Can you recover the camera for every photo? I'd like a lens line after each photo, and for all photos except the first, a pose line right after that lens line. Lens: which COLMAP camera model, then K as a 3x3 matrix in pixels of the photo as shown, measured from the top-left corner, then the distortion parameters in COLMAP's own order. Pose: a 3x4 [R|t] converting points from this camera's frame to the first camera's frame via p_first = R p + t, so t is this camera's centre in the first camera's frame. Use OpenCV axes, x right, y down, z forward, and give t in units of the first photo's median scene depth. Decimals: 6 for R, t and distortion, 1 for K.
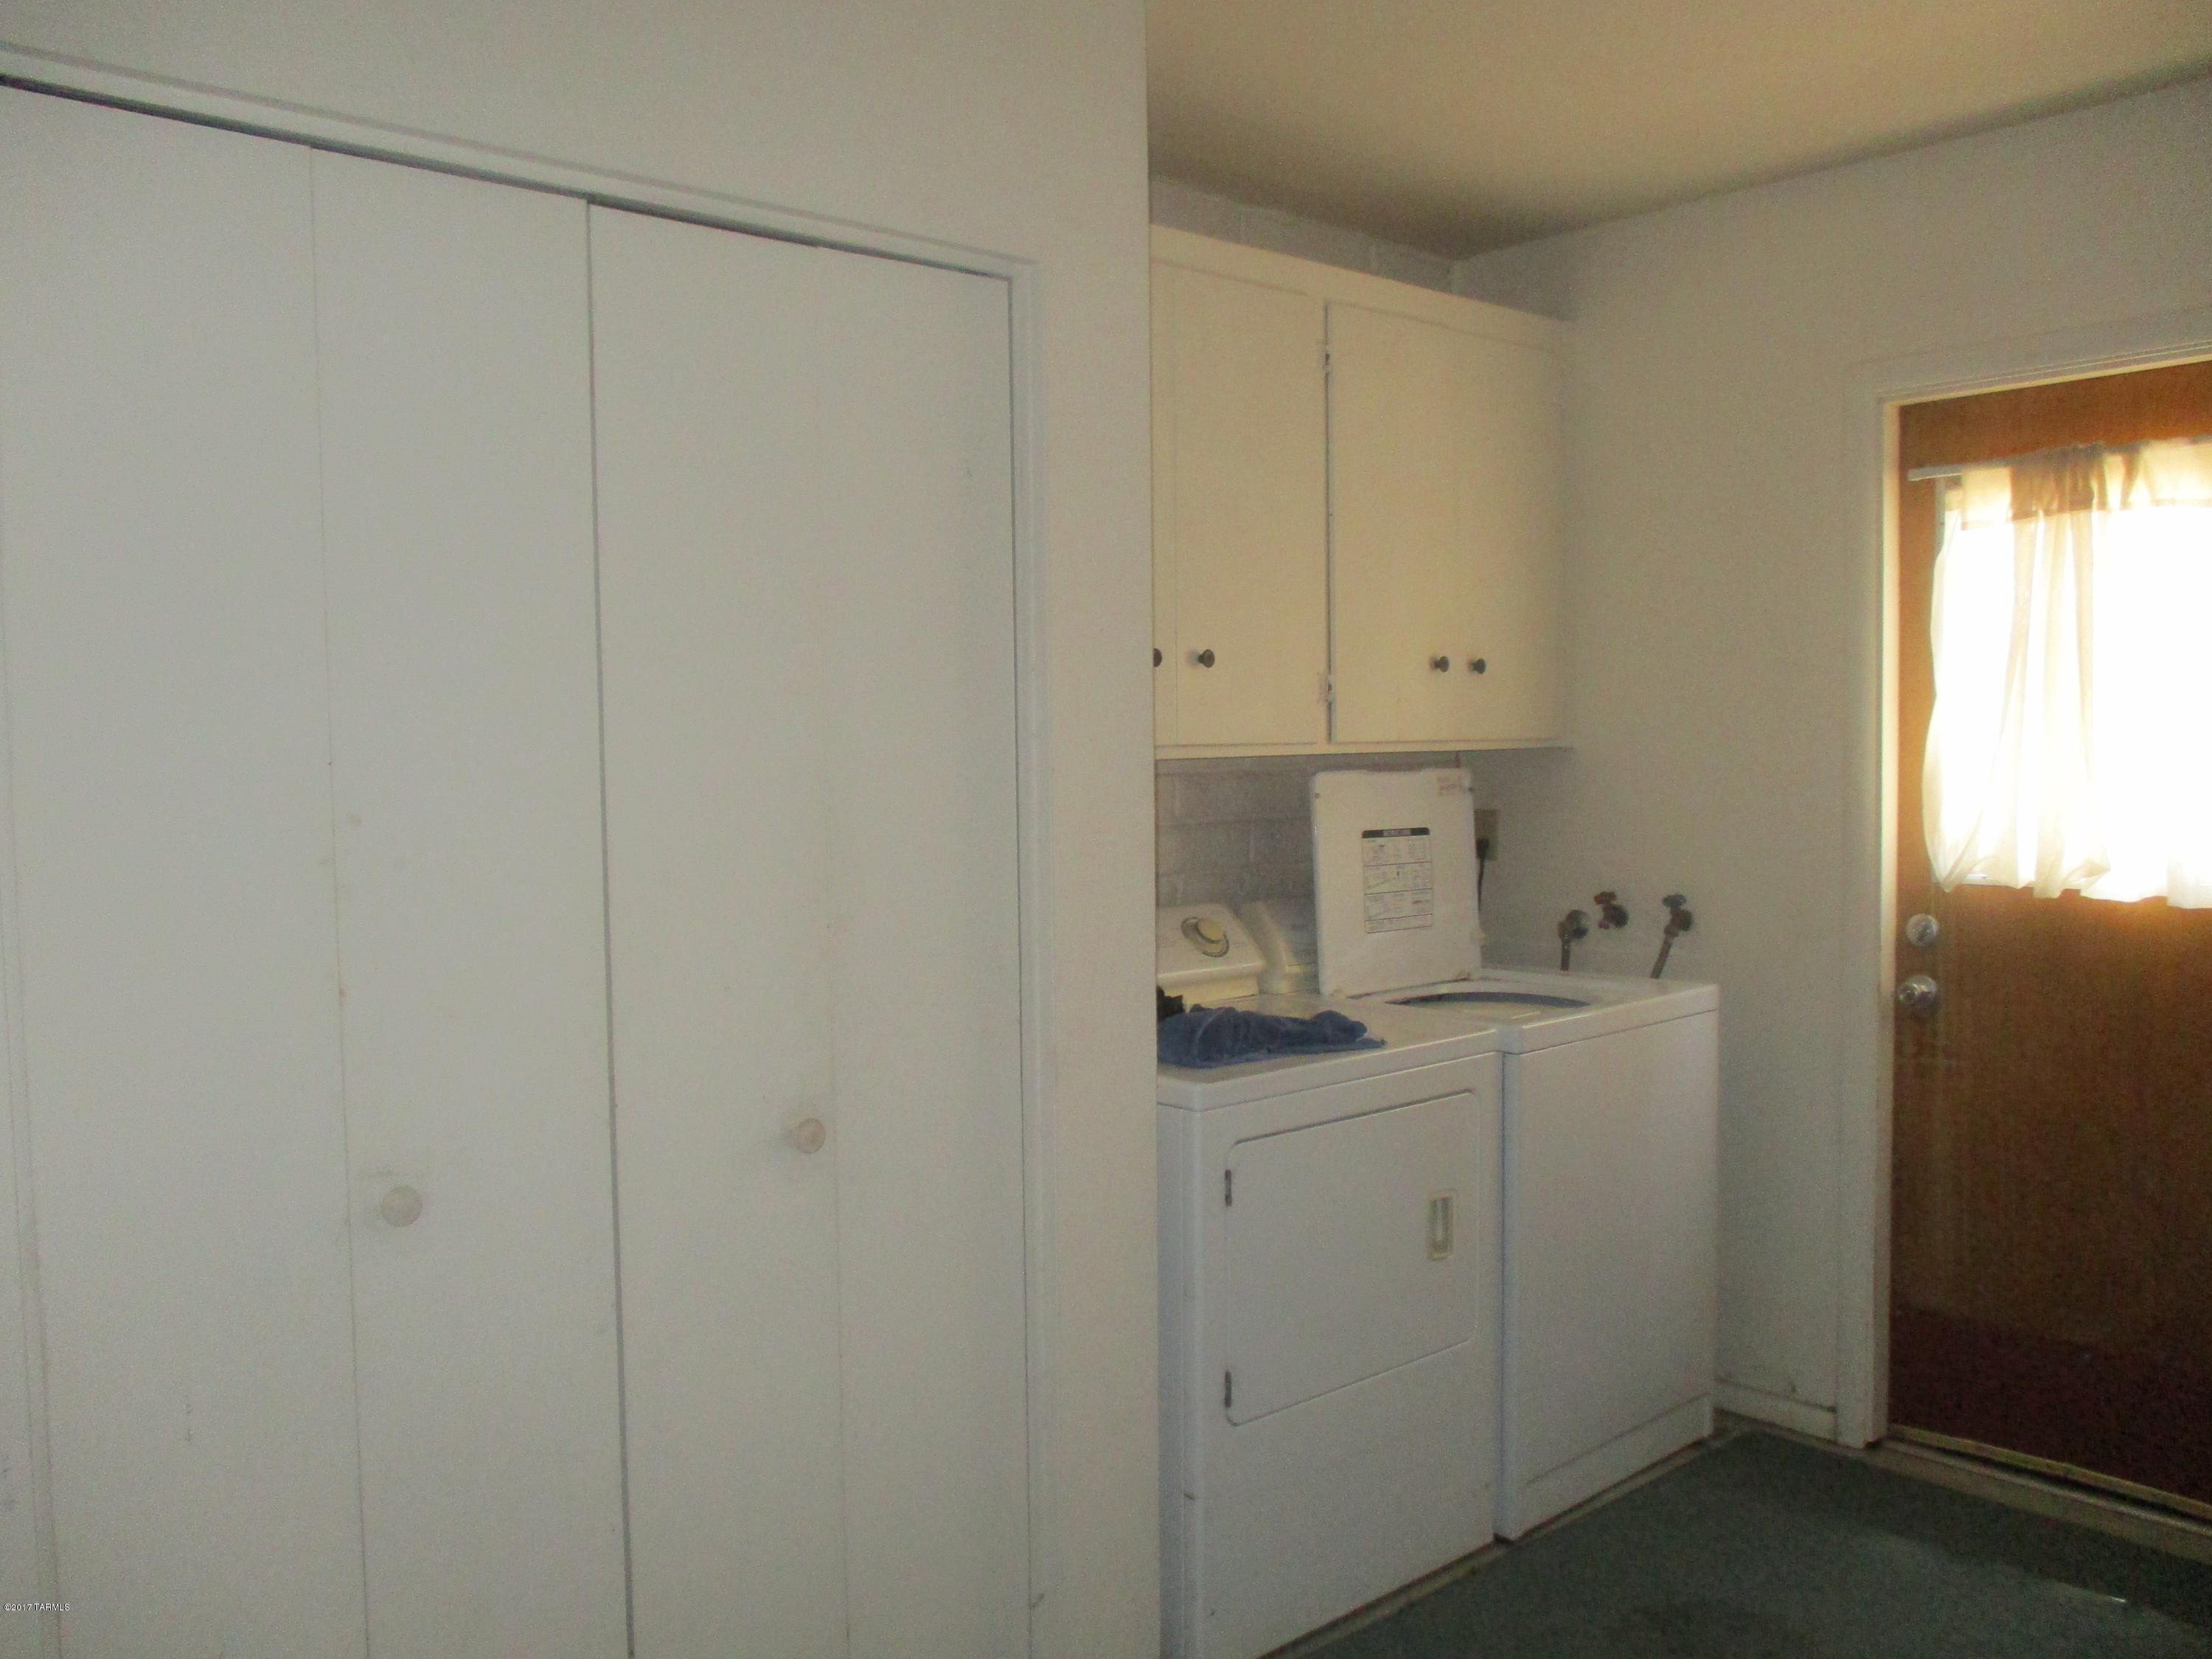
lens RADIAL K [[1823.9, 0, 1108.8], [0, 1823.9, 855.1], [0, 0, 1]] dist [-0.037543, 0.004036]
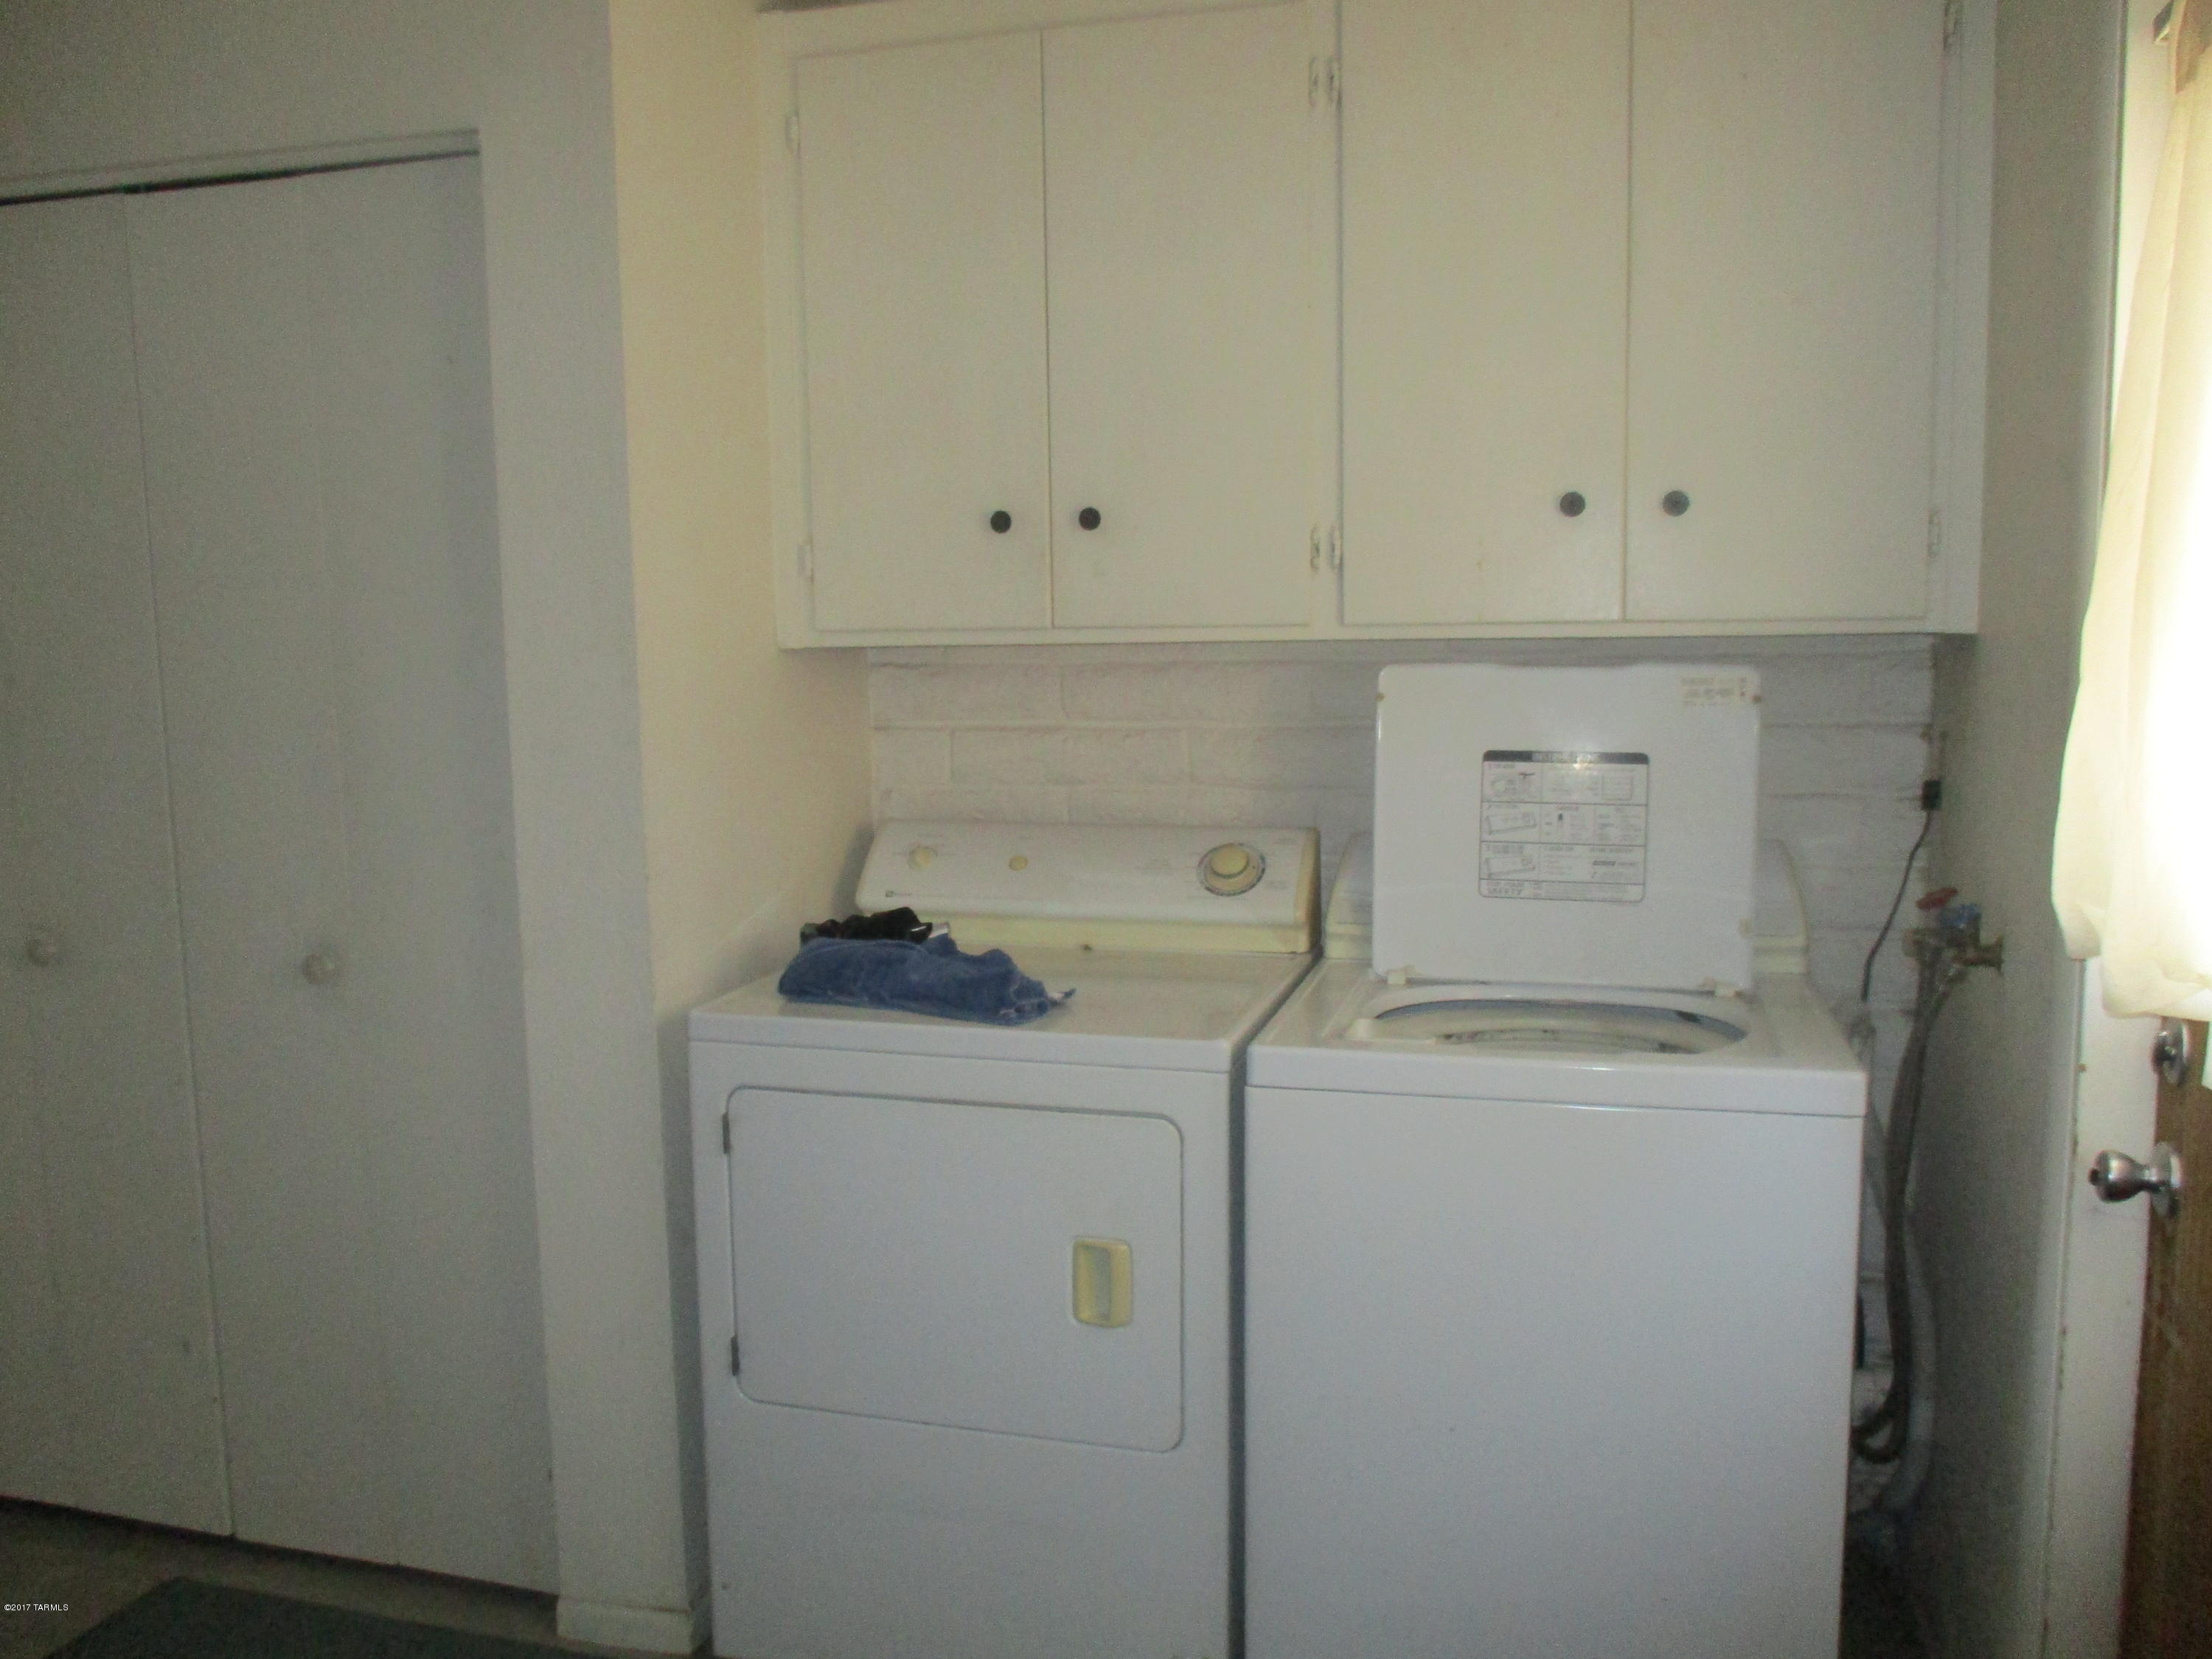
lens RADIAL K [[1823.9, 0, 1108.8], [0, 1823.9, 855.1], [0, 0, 1]] dist [-0.037543, 0.004036]
pose [[0.537104, 0.112155, -0.836026, 0.647781], [-0.049770, 0.993608, 0.101321, -0.036840], [0.842046, -0.012811, 0.539253, 0.498255]]
